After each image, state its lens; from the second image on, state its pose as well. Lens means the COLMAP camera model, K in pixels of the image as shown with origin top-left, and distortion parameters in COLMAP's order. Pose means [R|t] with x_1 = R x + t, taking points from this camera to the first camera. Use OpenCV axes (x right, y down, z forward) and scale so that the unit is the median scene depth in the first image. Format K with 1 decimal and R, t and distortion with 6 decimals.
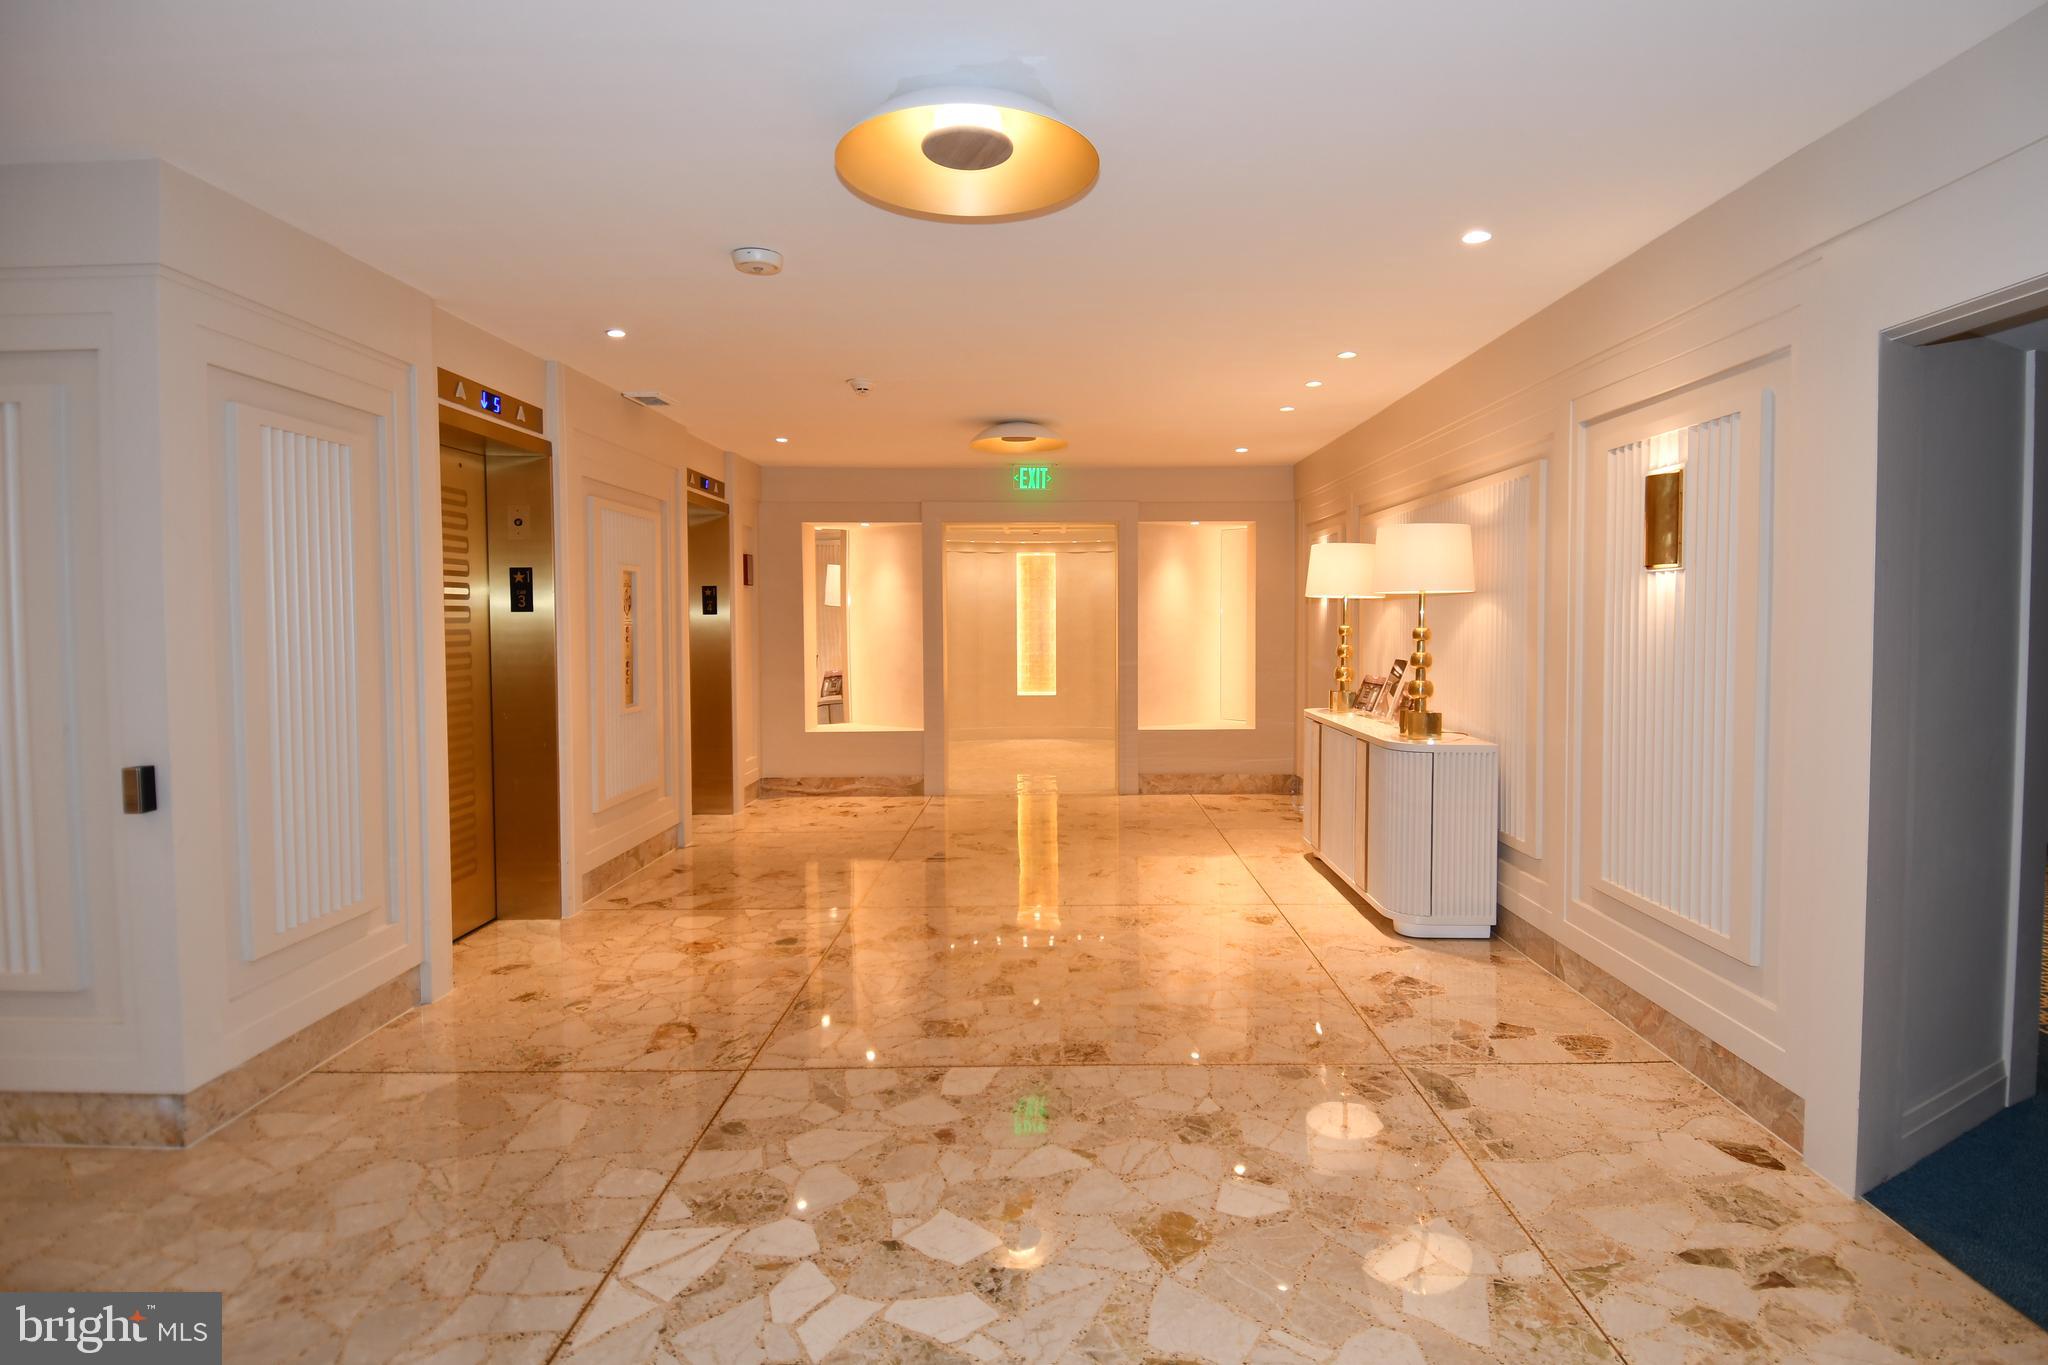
lens RADIAL K [[1062.9, 0, 1051.0], [0, 1062.9, 665.8], [0, 0, 1]] dist [0.057122, -0.060232]
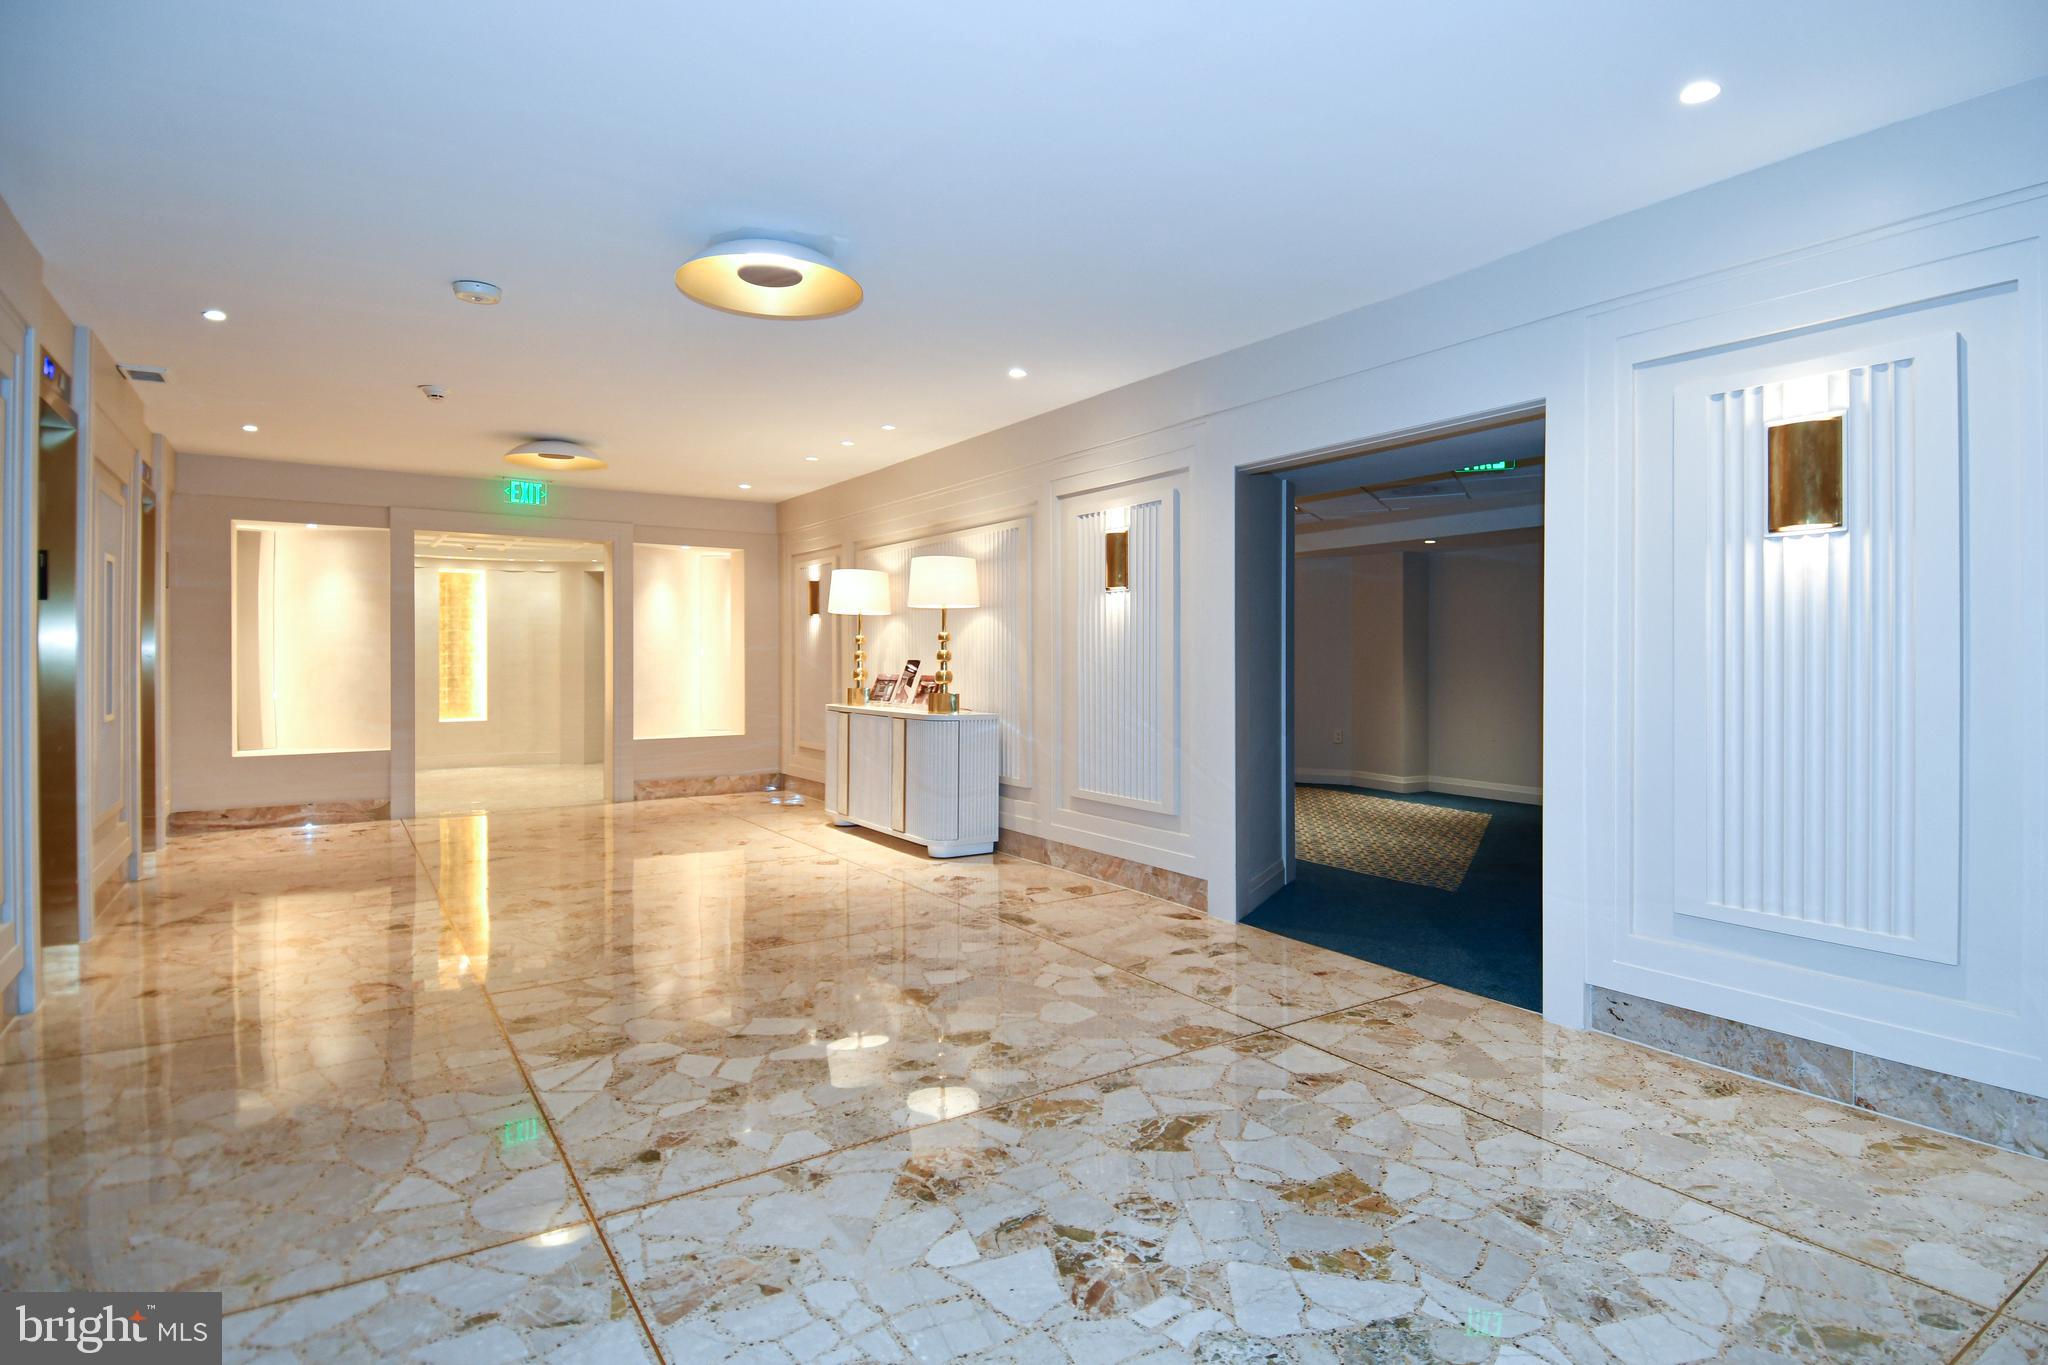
lens RADIAL K [[1062.9, 0, 1051.0], [0, 1062.9, 665.8], [0, 0, 1]] dist [0.057122, -0.060232]
pose [[0.832516, 0.000399, 0.554001, -0.293482], [0.020509, 0.999292, -0.031539, 0.052869], [-0.553622, 0.037619, 0.831918, -0.208500]]
